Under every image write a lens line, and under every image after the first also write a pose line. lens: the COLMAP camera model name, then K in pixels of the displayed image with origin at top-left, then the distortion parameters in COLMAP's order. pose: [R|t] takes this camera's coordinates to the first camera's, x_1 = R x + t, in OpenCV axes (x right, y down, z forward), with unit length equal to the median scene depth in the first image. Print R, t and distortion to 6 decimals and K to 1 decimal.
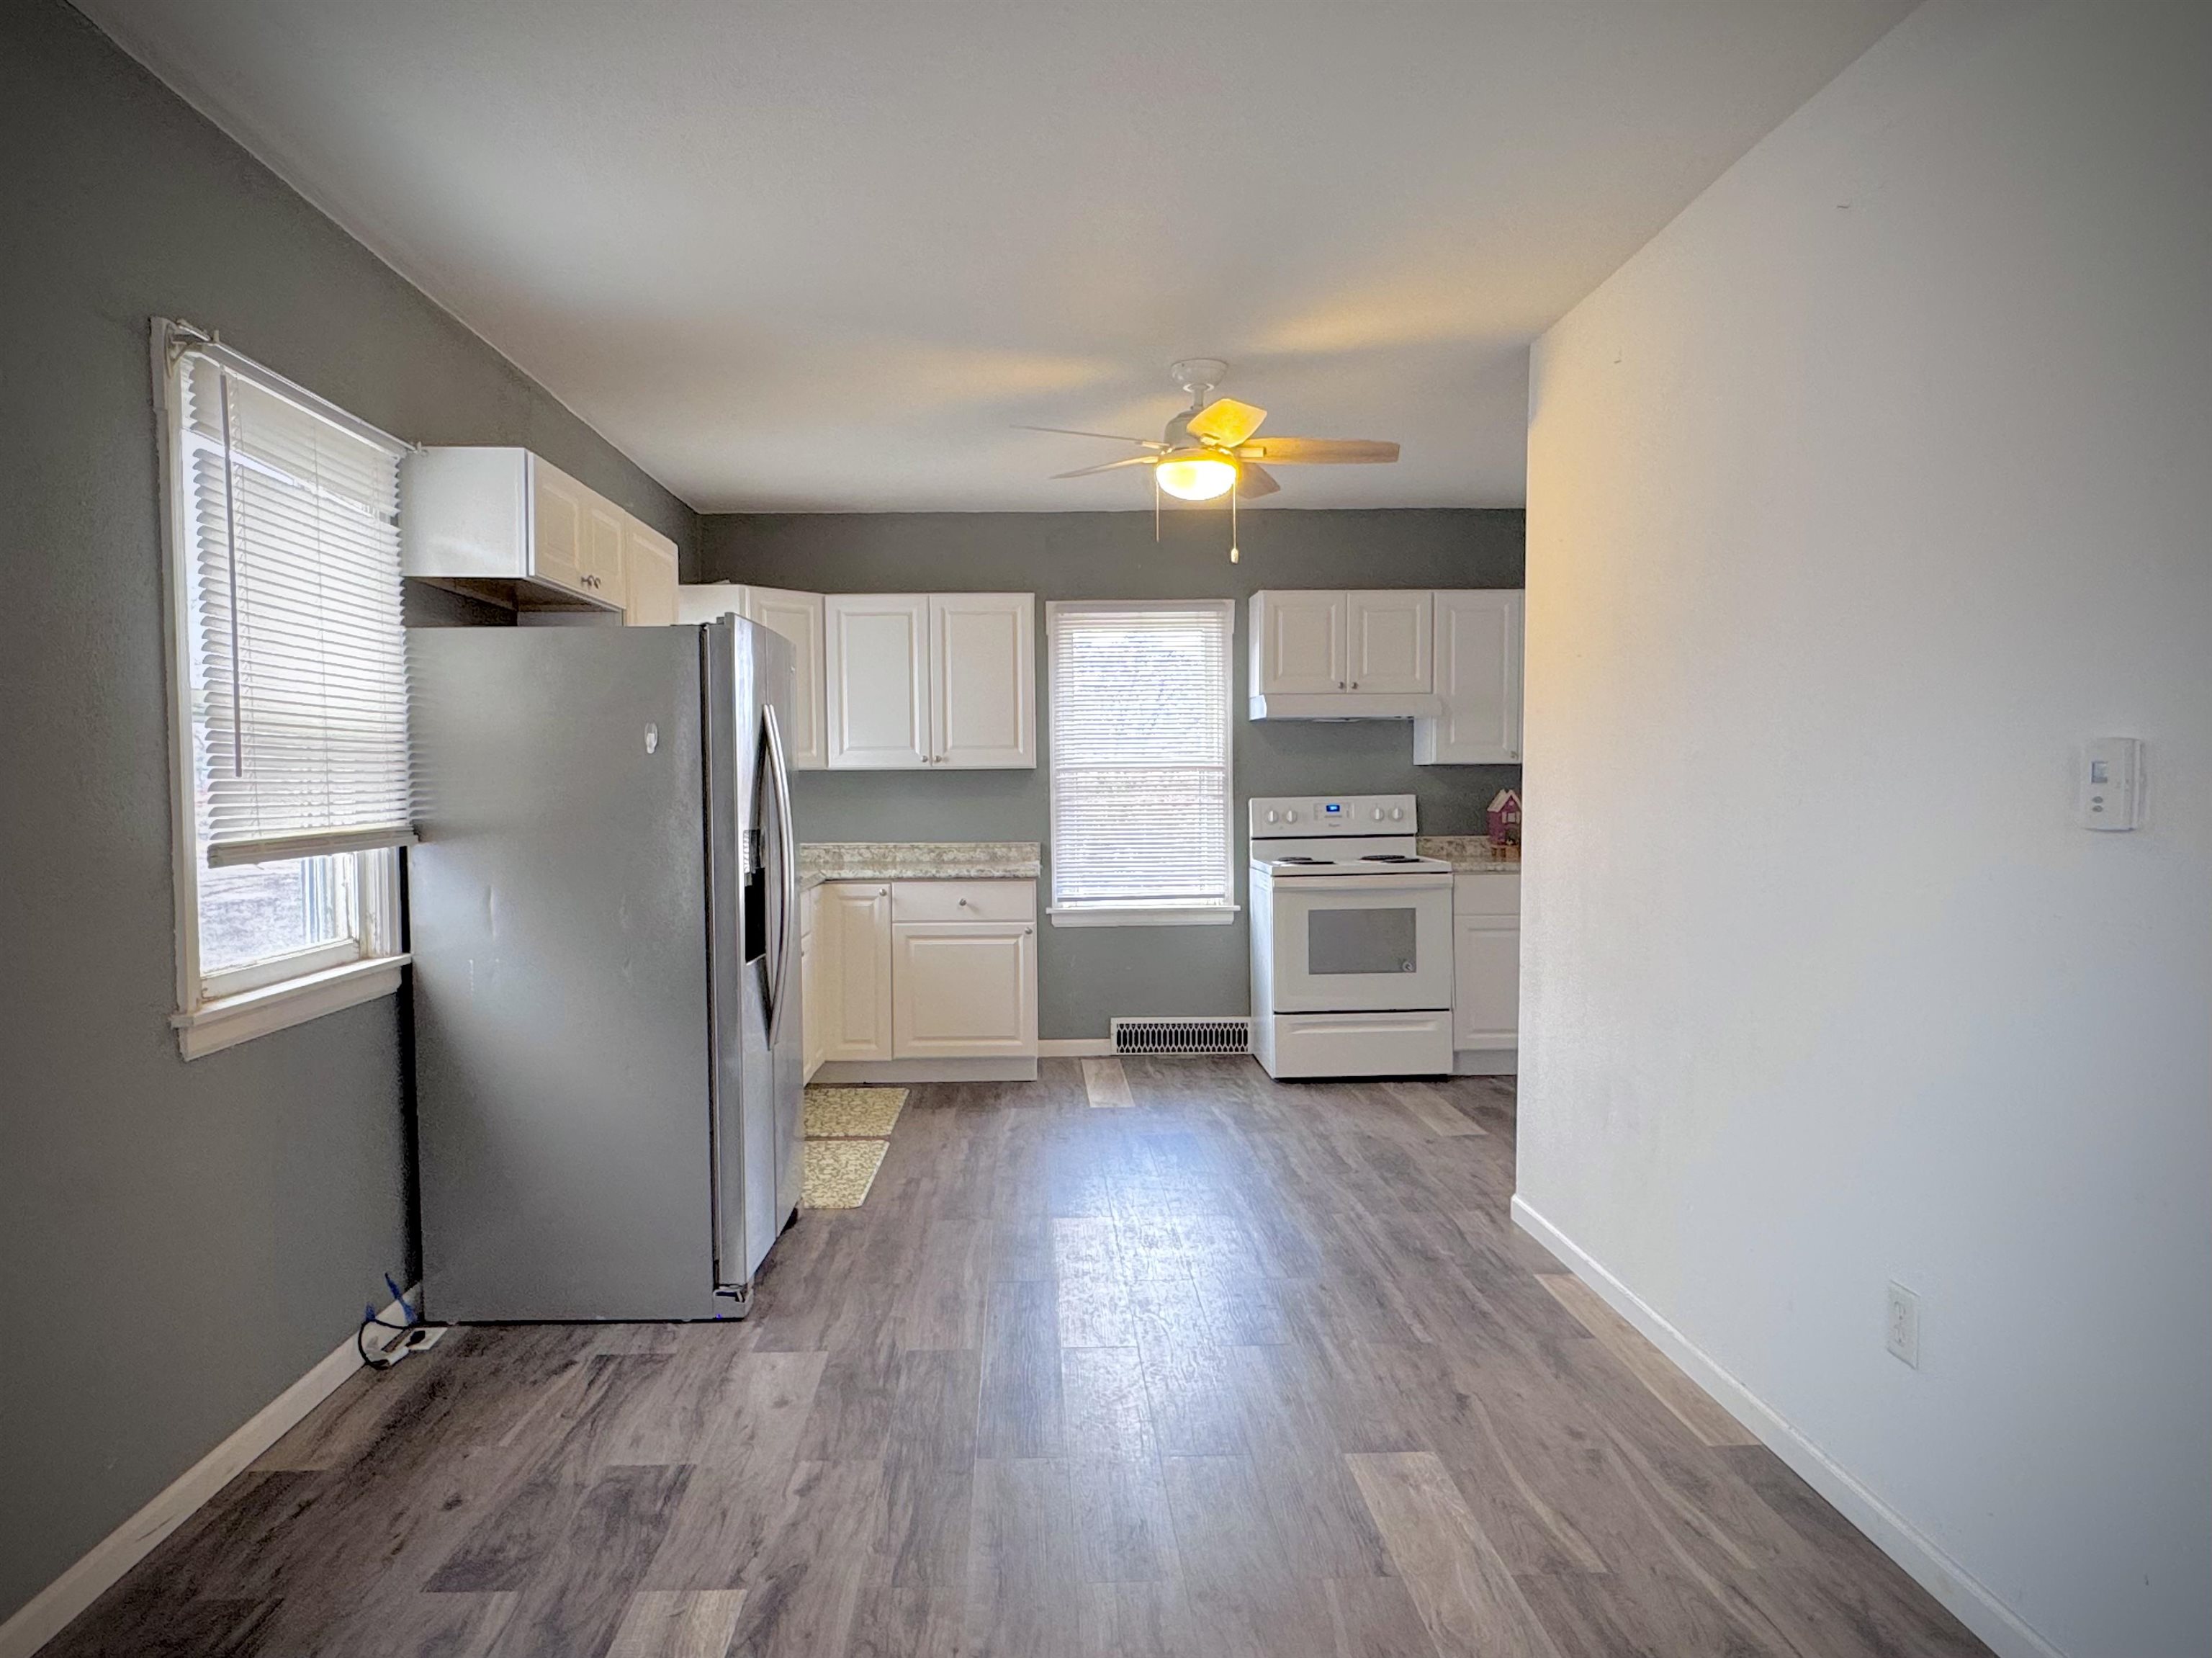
lens RADIAL K [[1390.4, 0, 1058.2], [0, 1390.4, 852.4], [0, 0, 1]] dist [-0.001259, 0.000212]
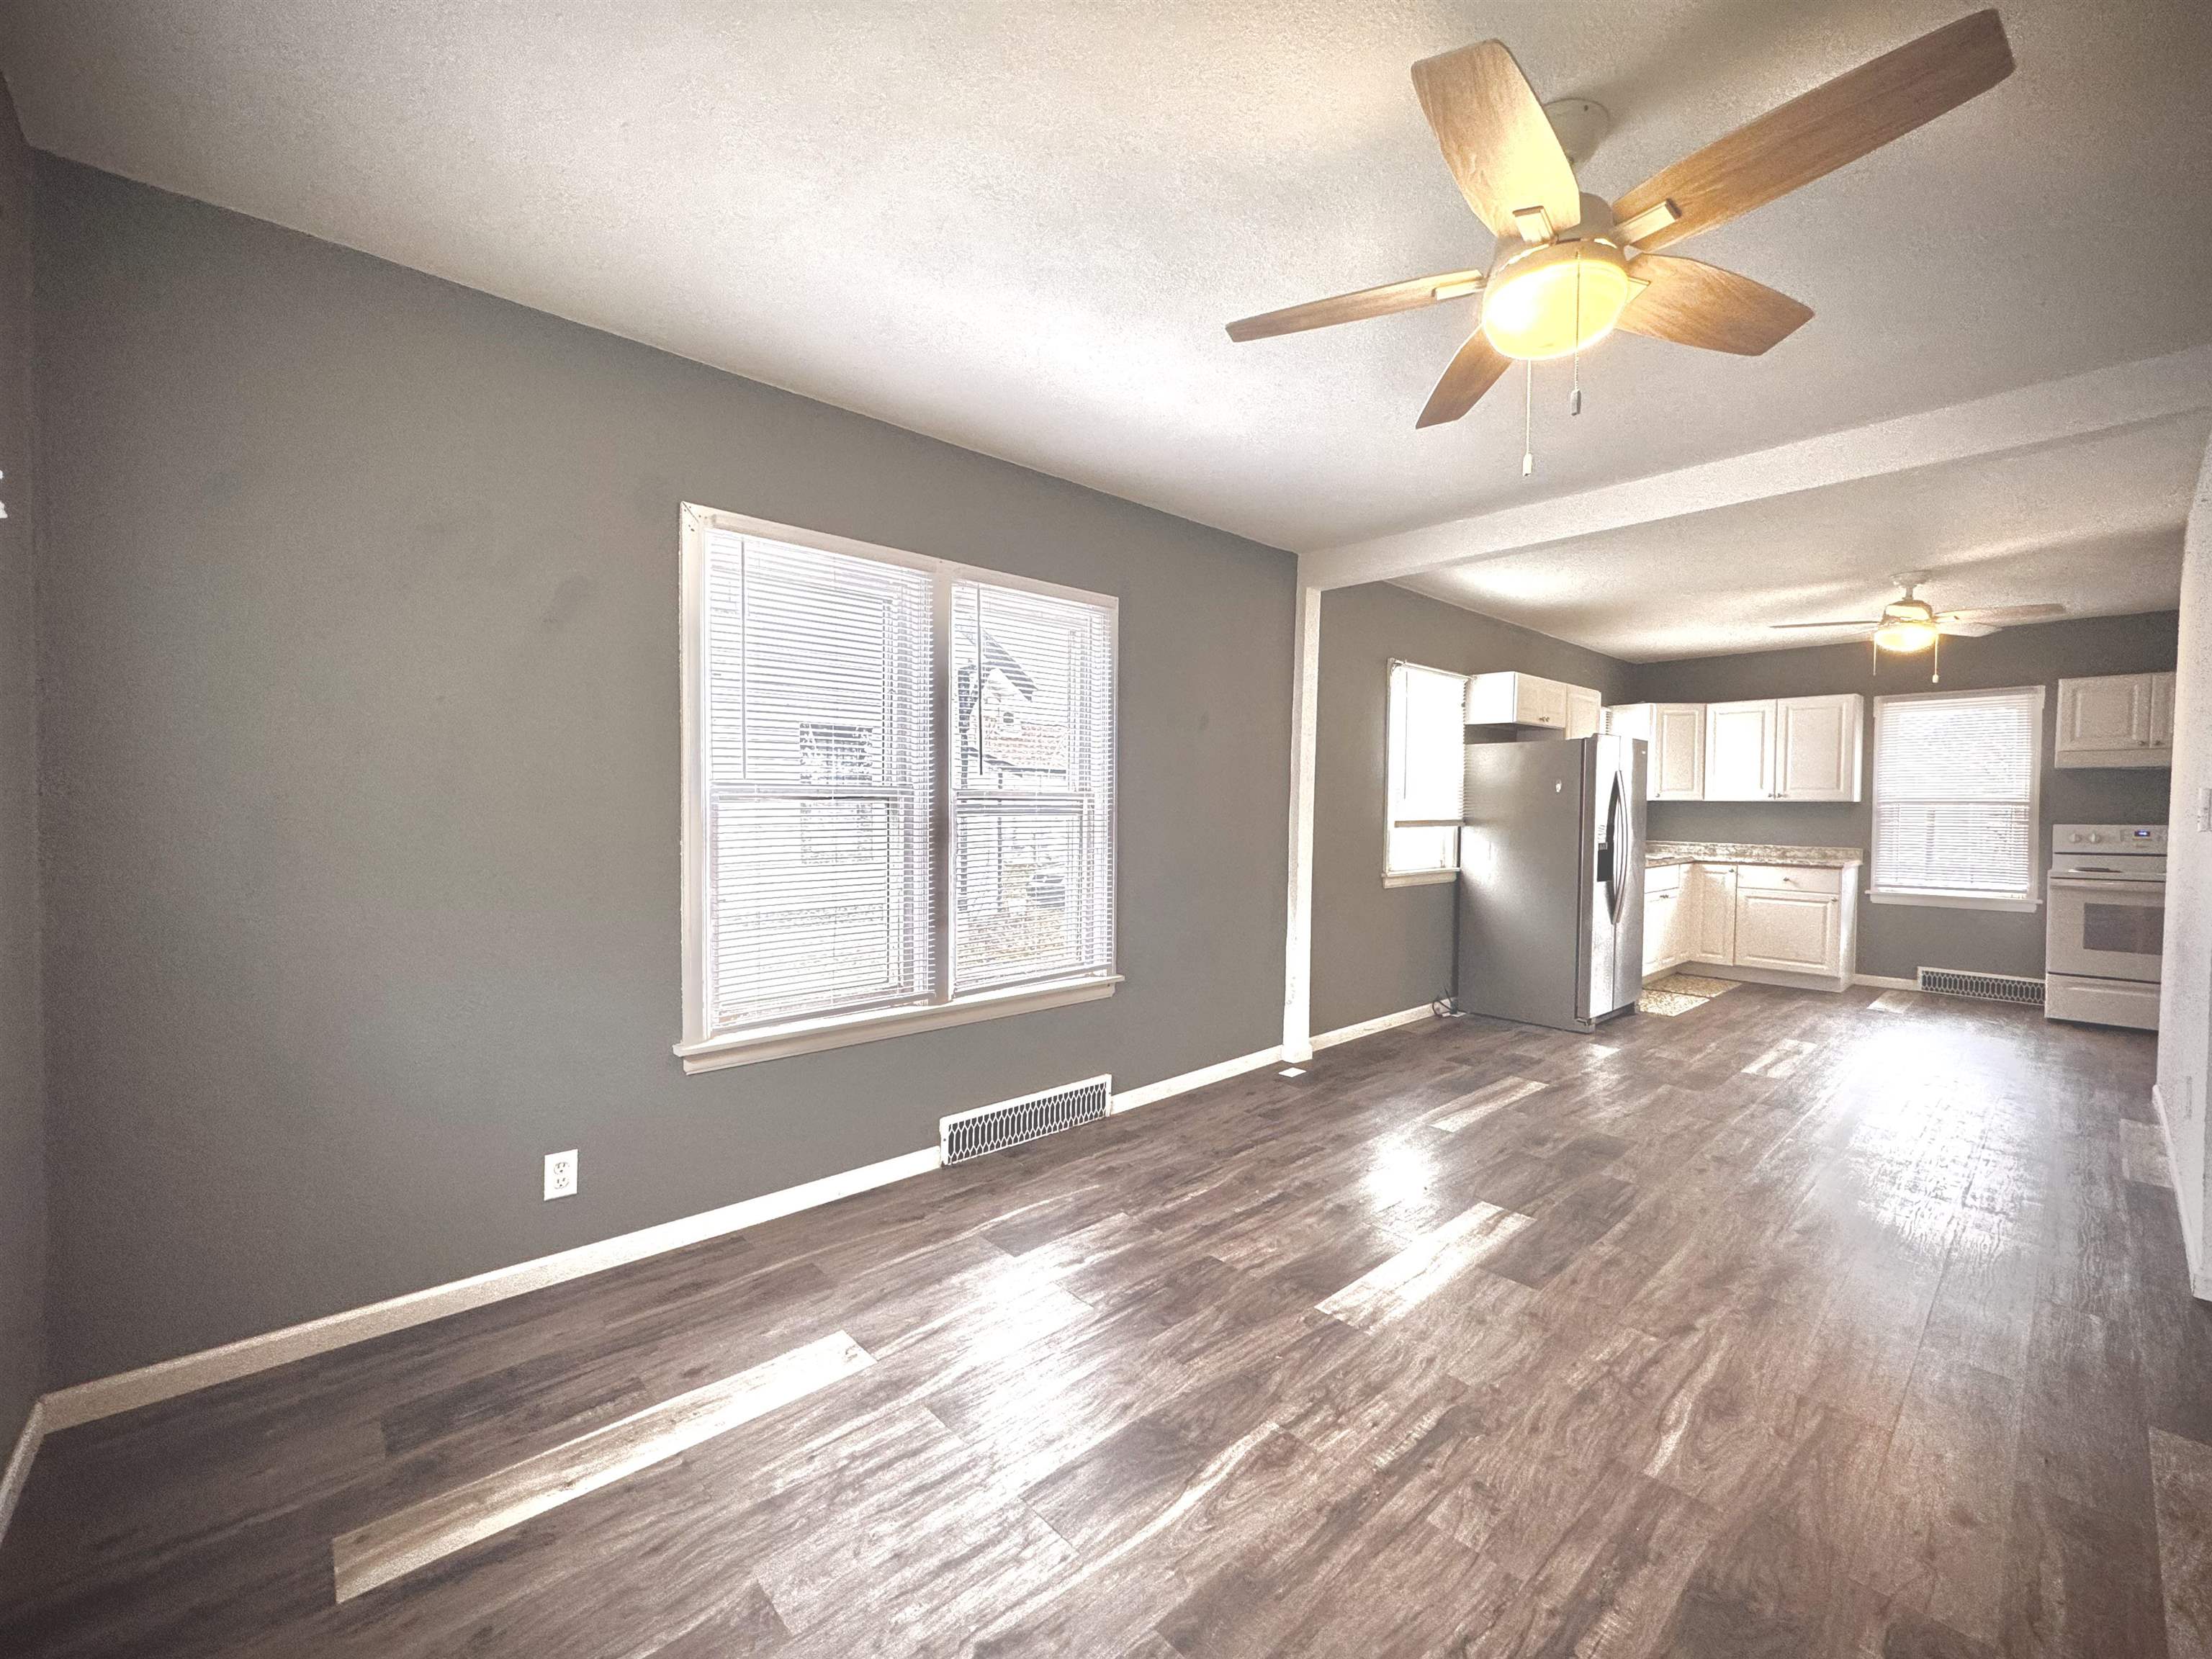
lens RADIAL K [[899.6, 0, 1104.2], [0, 899.6, 829.9], [0, 0, 1]] dist [-0.002675, -0.000605]
pose [[0.654626, 0.035806, -0.755104, 0.210787], [-0.055082, 0.998482, -0.000406, 0.021778], [0.753943, 0.041859, 0.655604, -0.352312]]
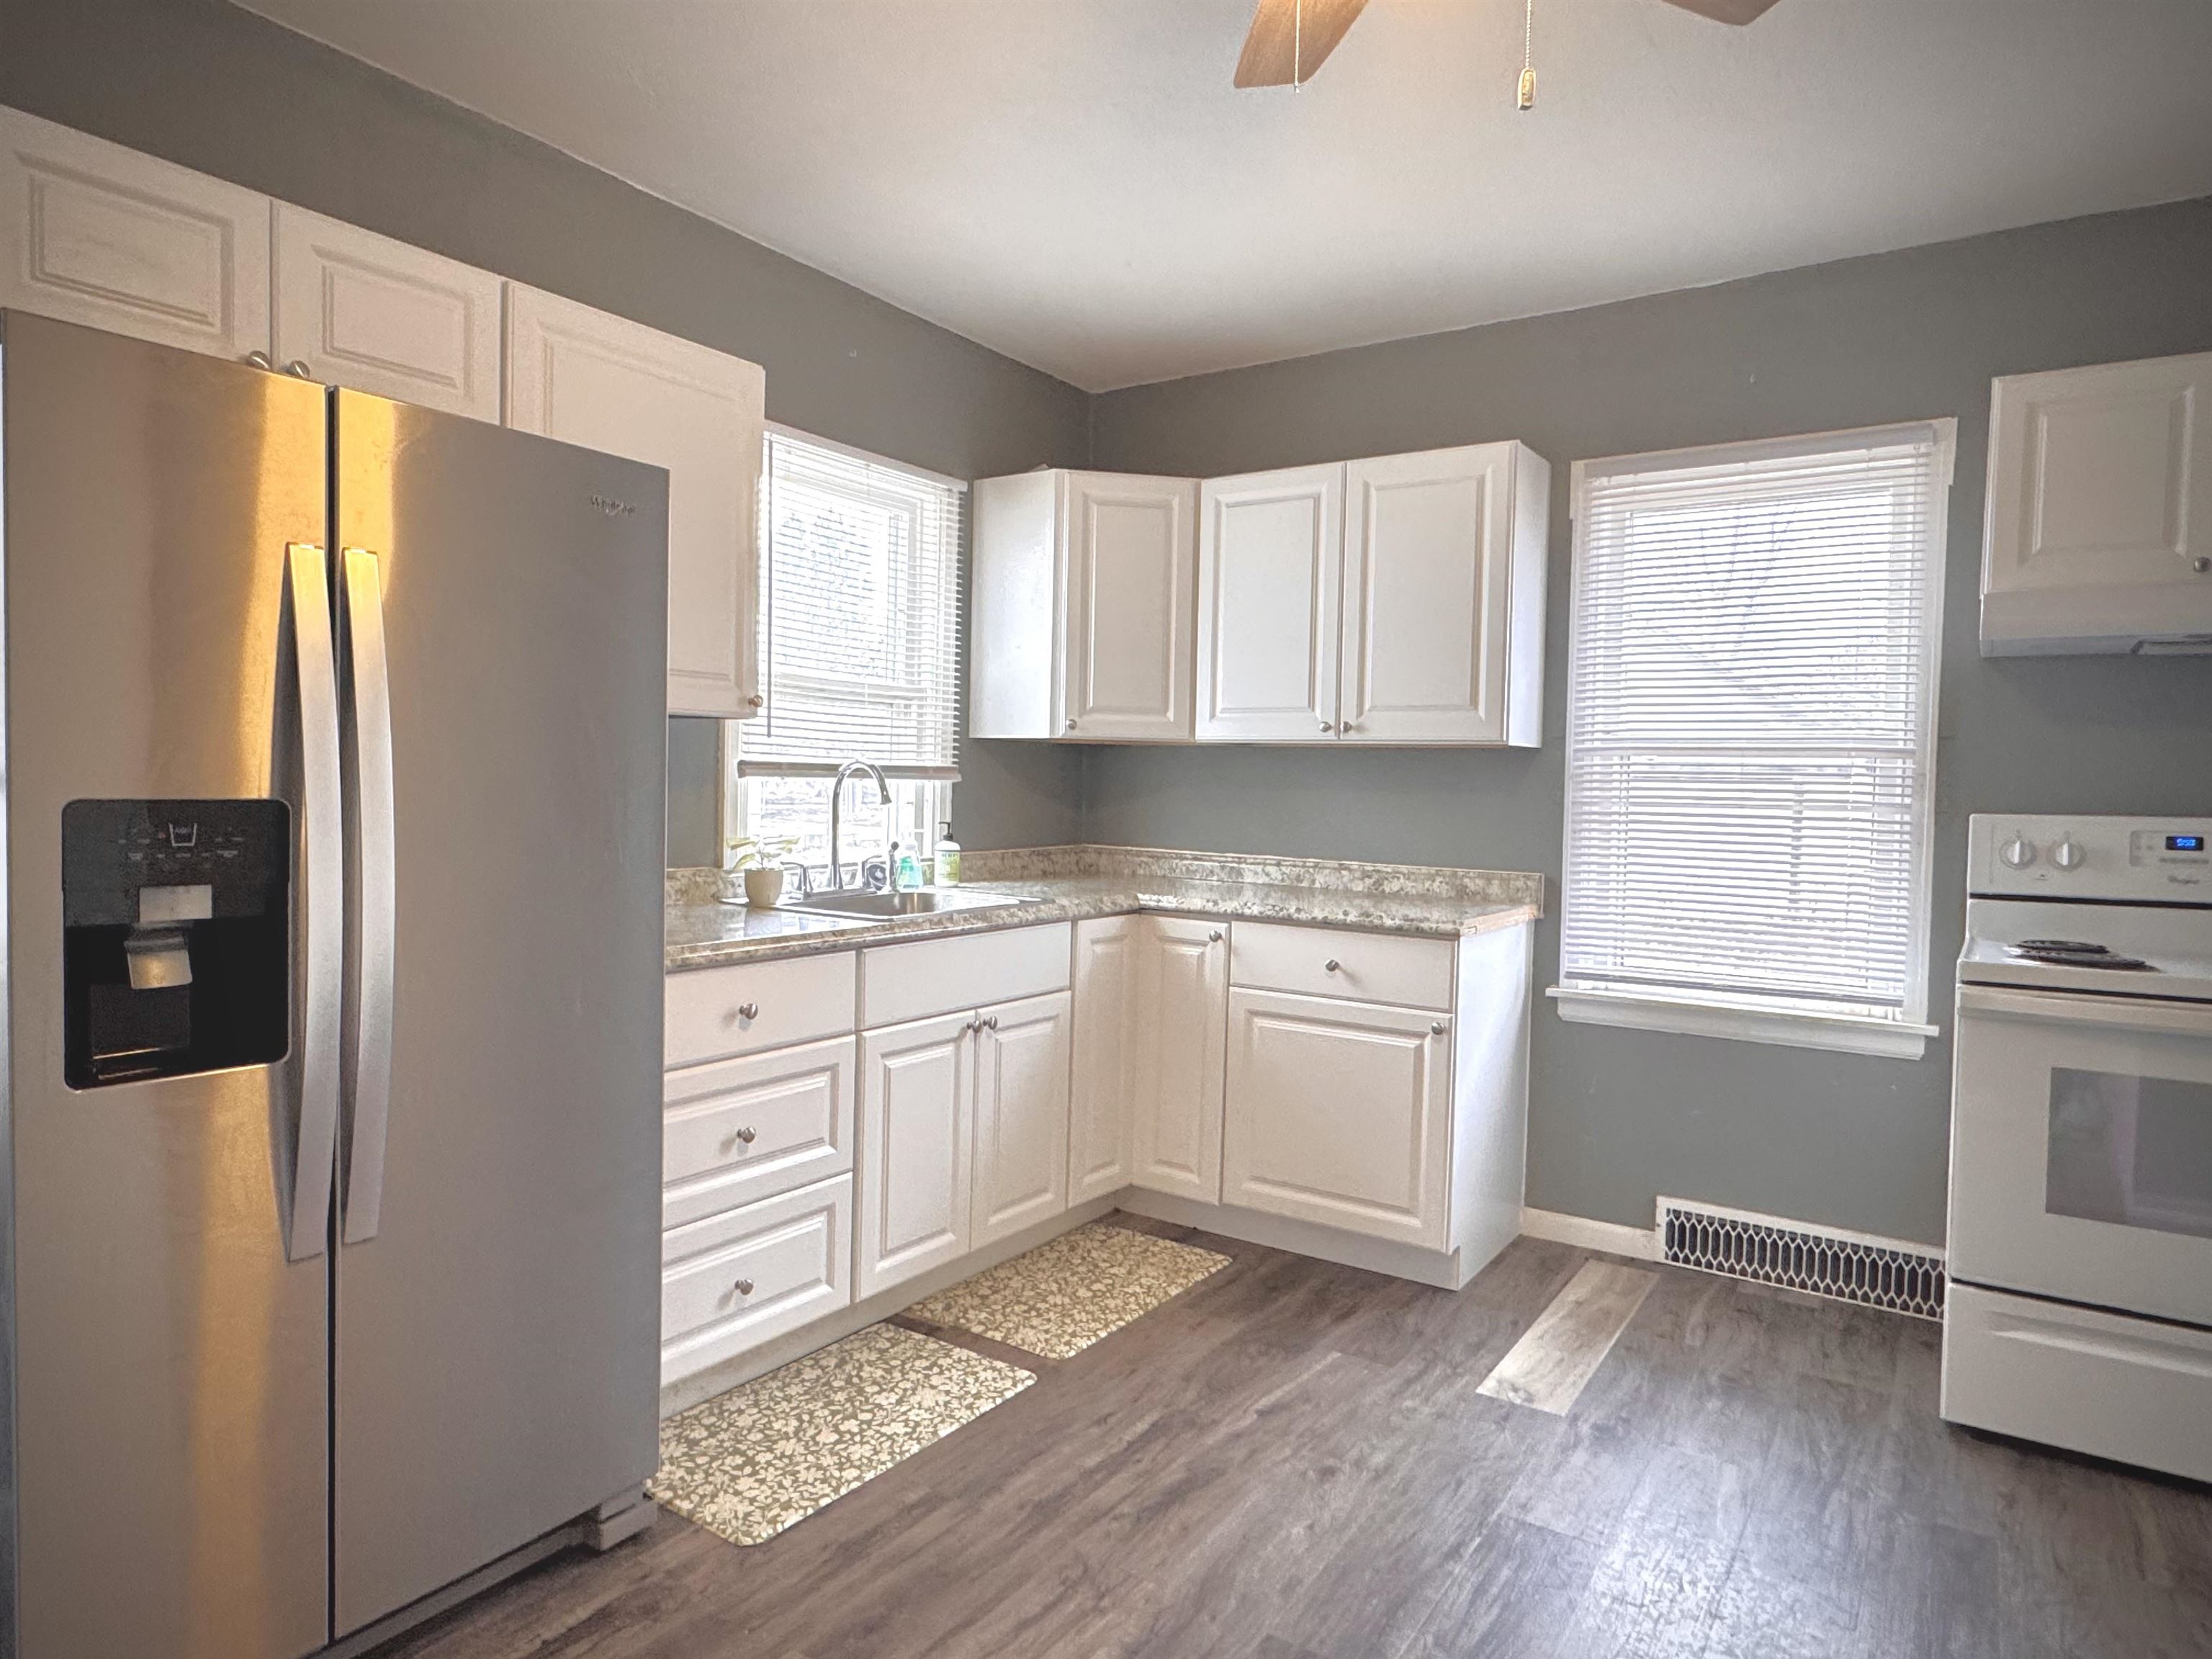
lens RADIAL K [[1322.8, 0, 1106.0], [0, 1322.8, 829.5], [0, 0, 1]] dist [-0.002297, 0.003438]
pose [[0.818094, 0.049494, -0.572951, 0.170000], [-0.061976, 0.998075, -0.002276, -0.014380], [0.571735, 0.037371, 0.819587, 0.476113]]
